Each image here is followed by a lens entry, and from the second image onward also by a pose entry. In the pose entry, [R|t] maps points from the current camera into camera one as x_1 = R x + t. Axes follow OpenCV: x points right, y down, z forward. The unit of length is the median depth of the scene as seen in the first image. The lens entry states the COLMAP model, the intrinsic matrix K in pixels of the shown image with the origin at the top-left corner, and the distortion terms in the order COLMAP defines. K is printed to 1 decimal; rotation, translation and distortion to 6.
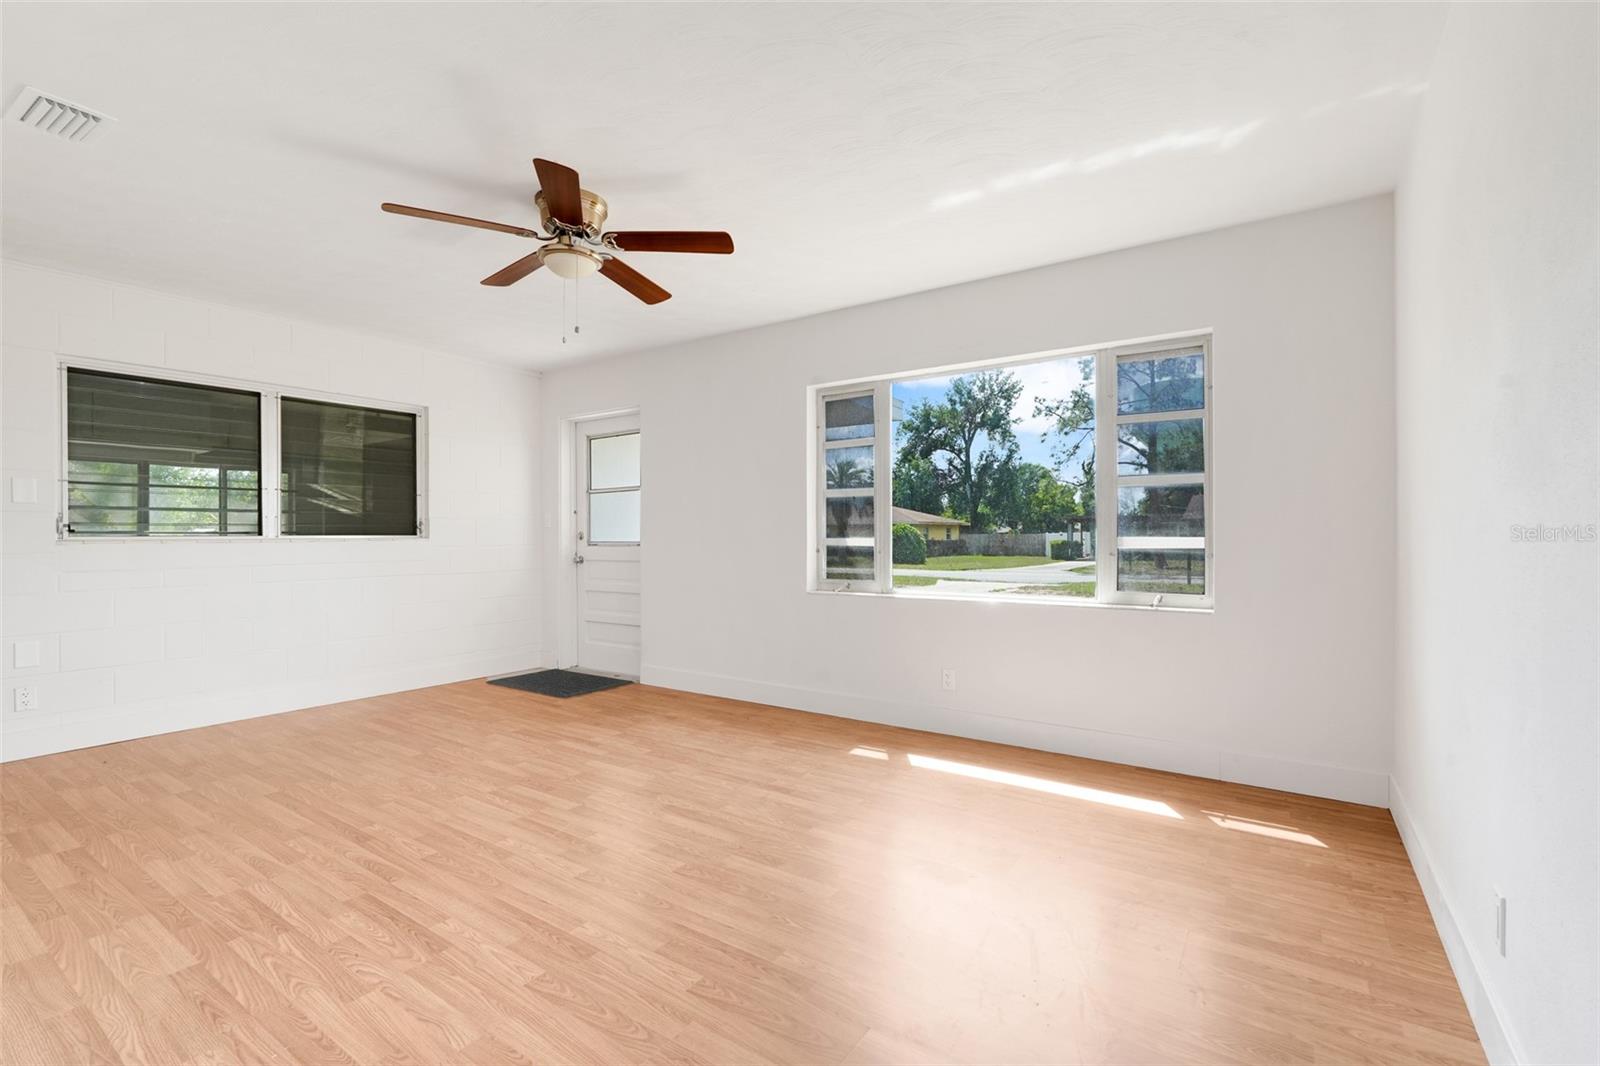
lens RADIAL K [[715.0, 0, 795.8], [0, 715.0, 542.0], [0, 0, 1]] dist [-0.005100, 0.004466]
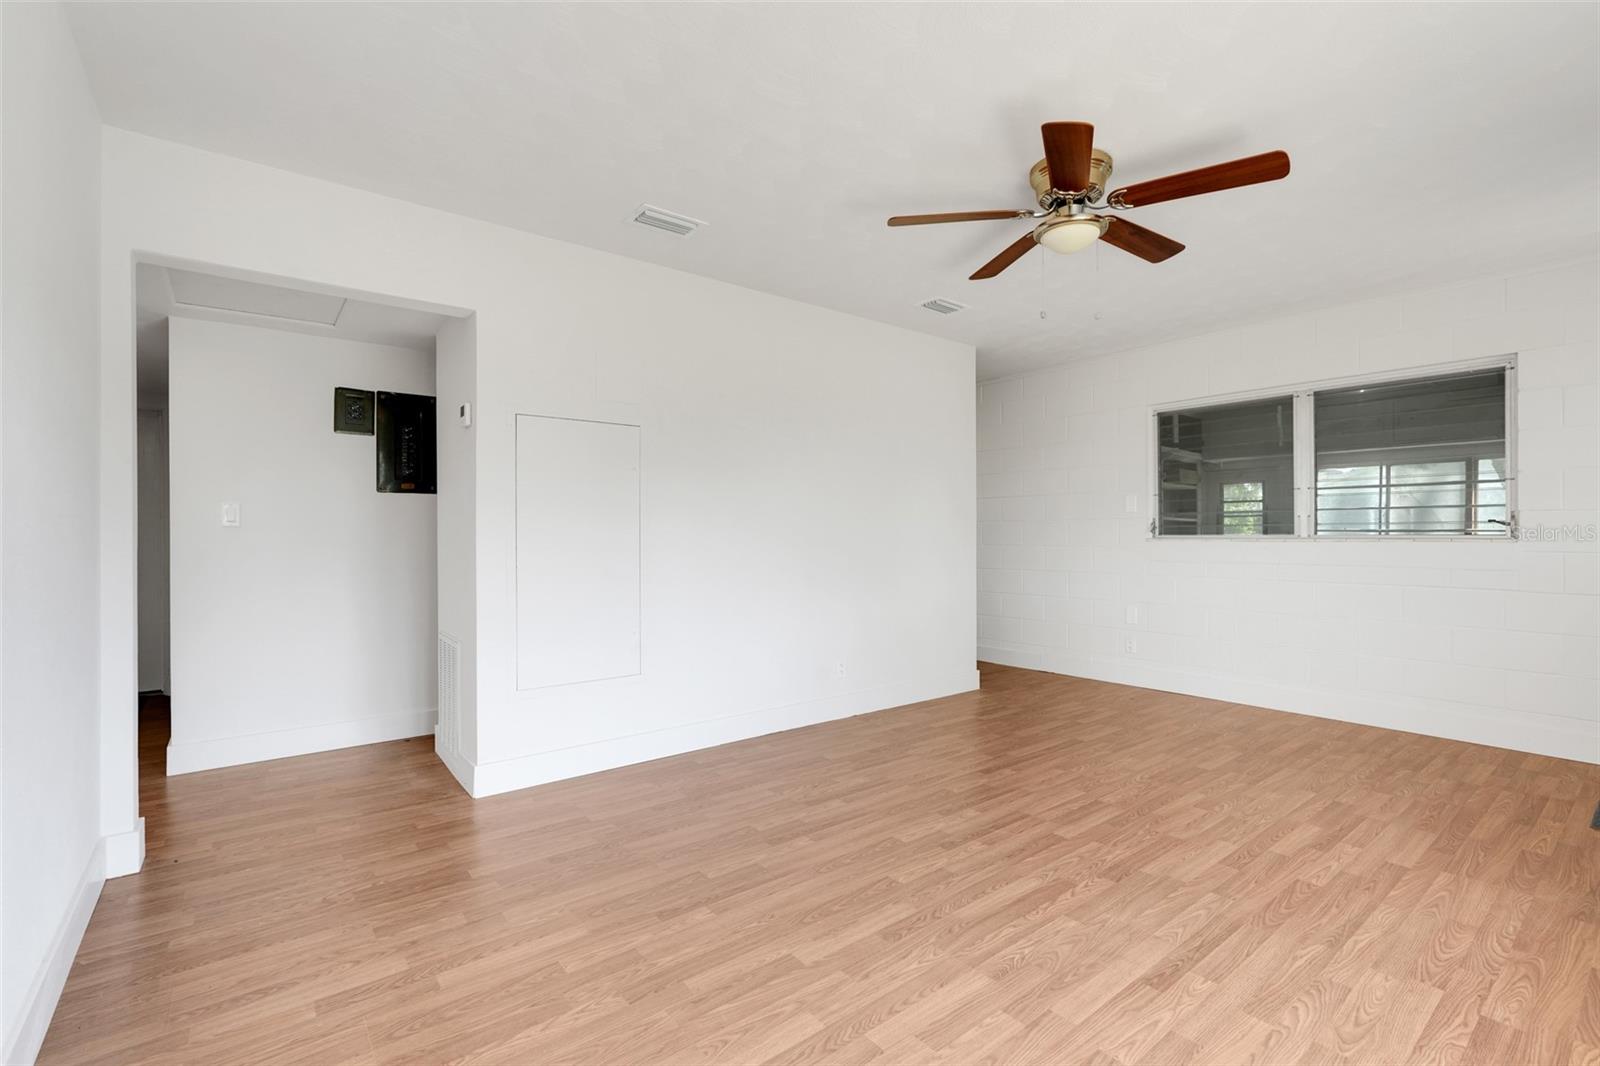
lens RADIAL K [[715.0, 0, 798.1], [0, 715.0, 549.5], [0, 0, 1]] dist [-0.005100, 0.004466]
pose [[-0.288424, 0.022340, -0.957242, 0.578036], [-0.006329, 0.999661, 0.025237, -0.013517], [0.957482, 0.013337, -0.288185, 0.831519]]
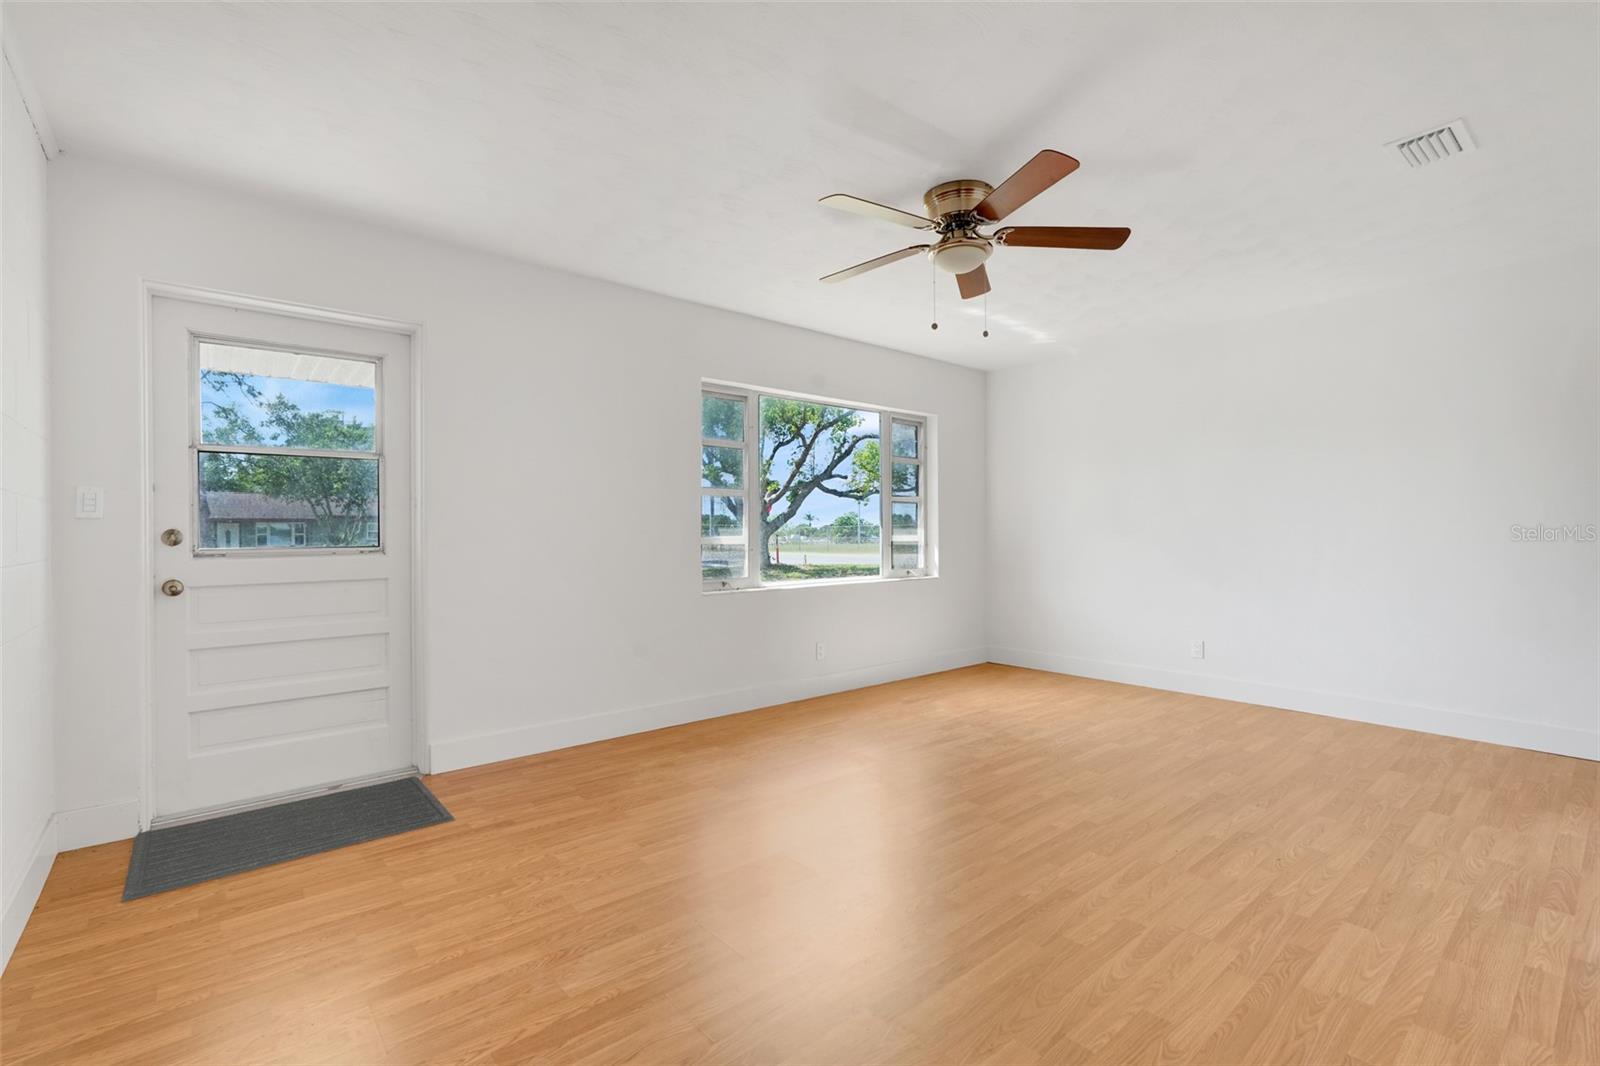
lens RADIAL K [[715.0, 0, 809.4], [0, 715.0, 534.9], [0, 0, 1]] dist [-0.005100, 0.004466]
pose [[0.244627, 0.000222, 0.969617, -1.189459], [0.011088, 0.999934, -0.003027, -0.004635], [-0.969554, 0.011492, 0.244609, 0.863483]]
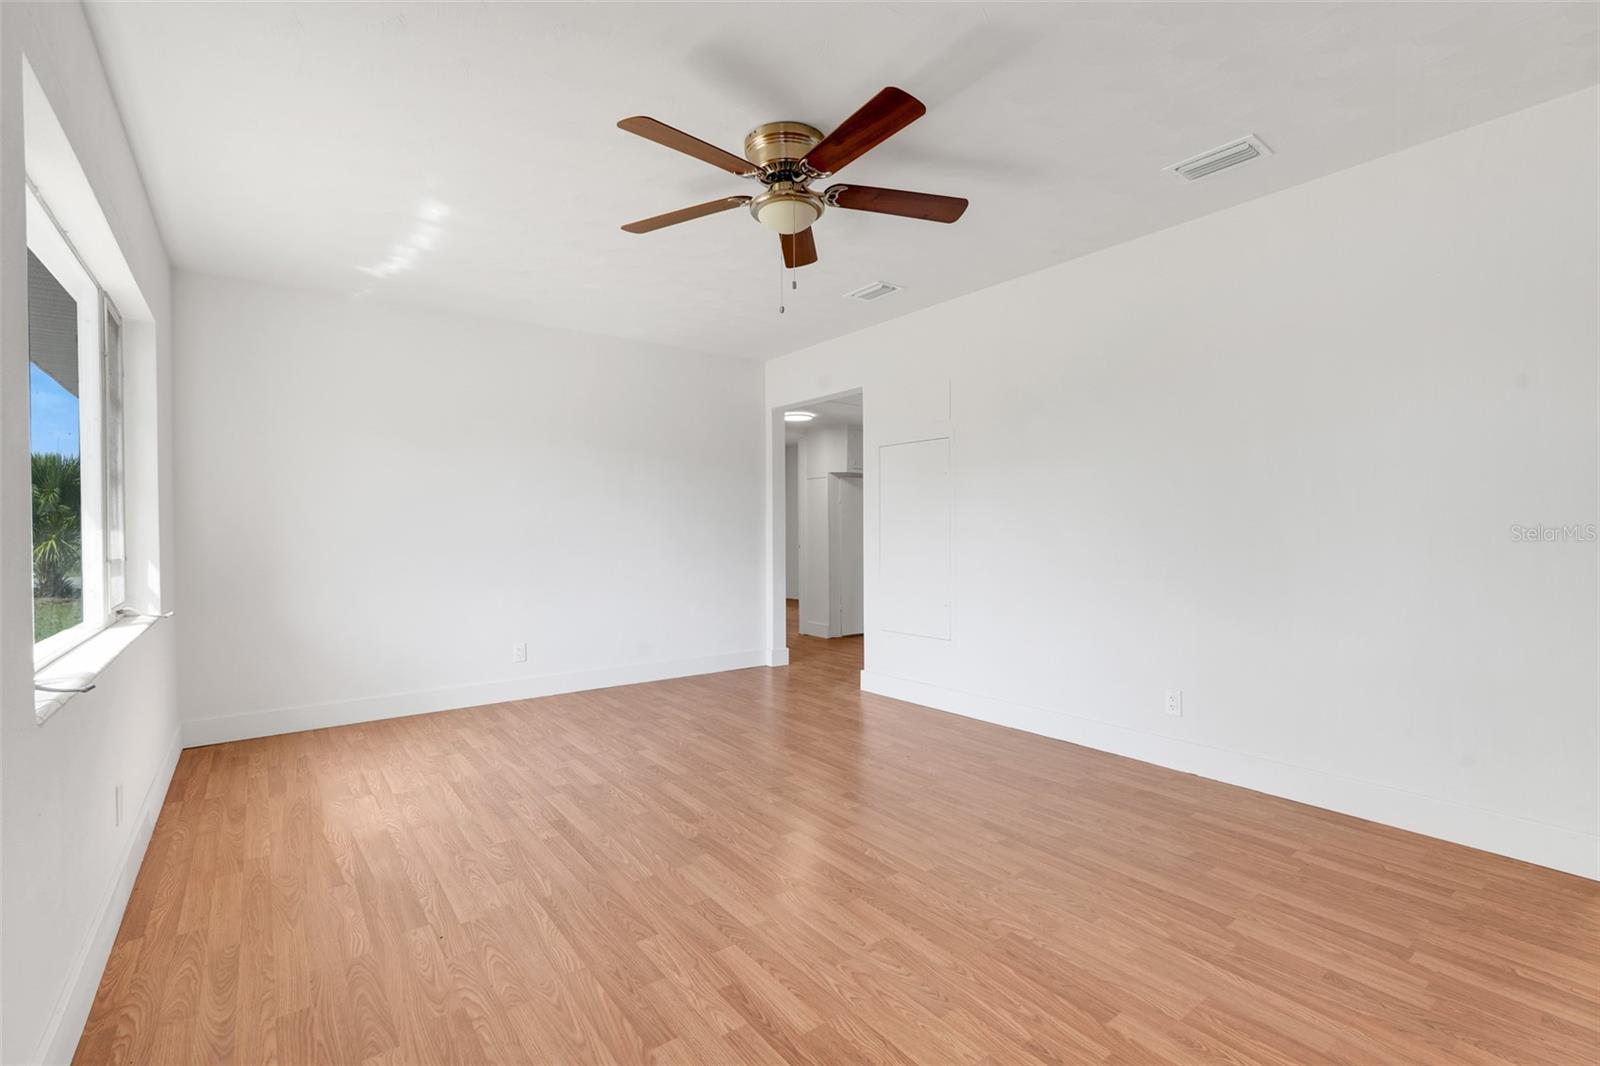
lens RADIAL K [[715.0, 0, 793.3], [0, 715.0, 528.9], [0, 0, 1]] dist [-0.005100, 0.004466]
pose [[-0.947945, 0.012065, 0.318206, -0.534922], [0.014667, 0.999876, 0.005783, -0.011471], [-0.318097, 0.010150, -0.948004, 1.630810]]
